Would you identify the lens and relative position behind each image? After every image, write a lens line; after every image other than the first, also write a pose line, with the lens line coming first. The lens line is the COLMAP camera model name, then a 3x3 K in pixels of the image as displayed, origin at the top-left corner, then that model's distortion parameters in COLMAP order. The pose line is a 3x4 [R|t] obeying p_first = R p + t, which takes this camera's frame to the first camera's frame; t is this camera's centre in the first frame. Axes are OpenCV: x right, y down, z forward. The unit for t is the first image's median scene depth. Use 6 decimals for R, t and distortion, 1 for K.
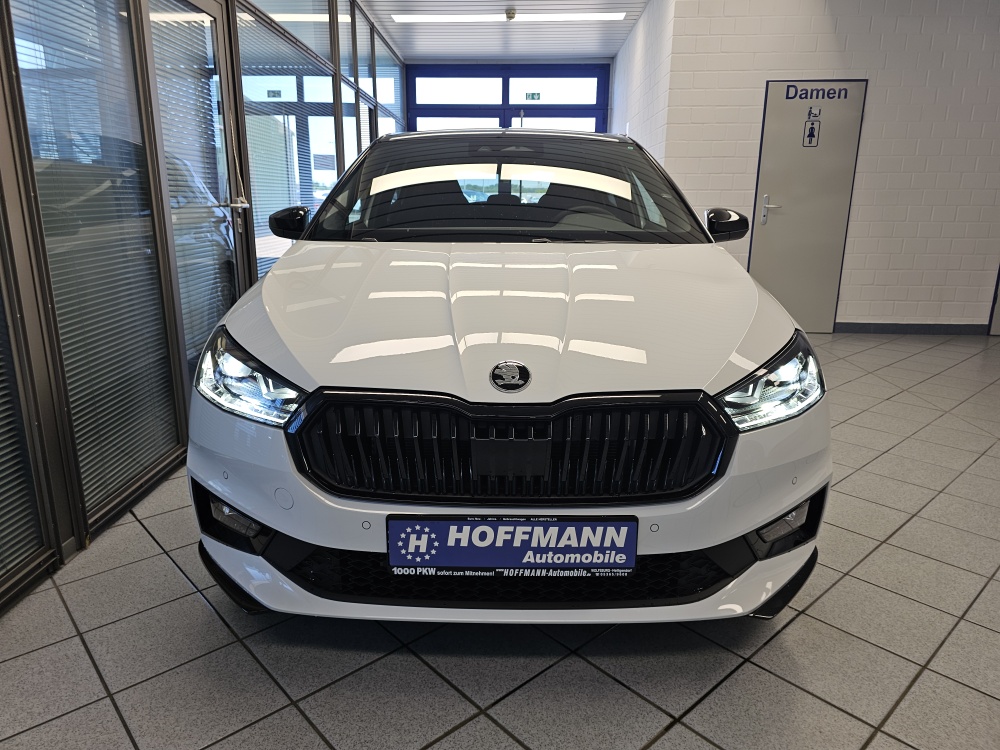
lens RADIAL K [[662.4, 0, 495.4], [0, 662.4, 358.7], [0, 0, 1]] dist [0.057609, -0.060117]
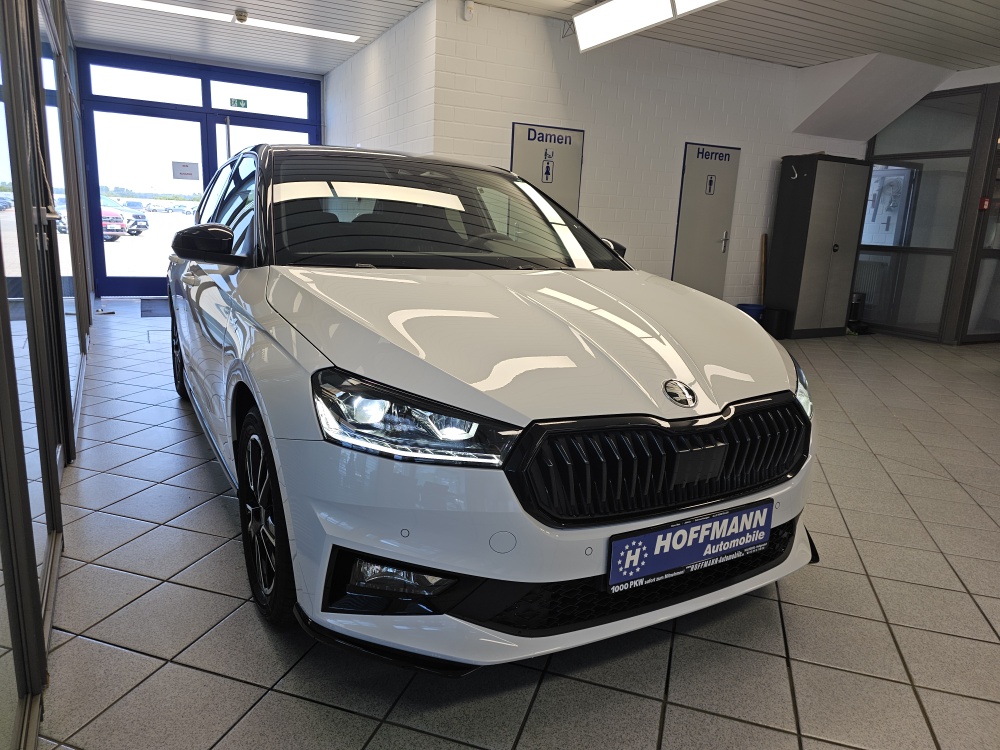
lens RADIAL K [[662.4, 0, 495.4], [0, 662.4, 358.7], [0, 0, 1]] dist [0.057609, -0.060117]
pose [[0.869071, -0.066569, 0.490188, -0.800719], [0.077535, 0.996988, -0.002070, -0.053794], [-0.488574, 0.039805, 0.871614, 0.167555]]
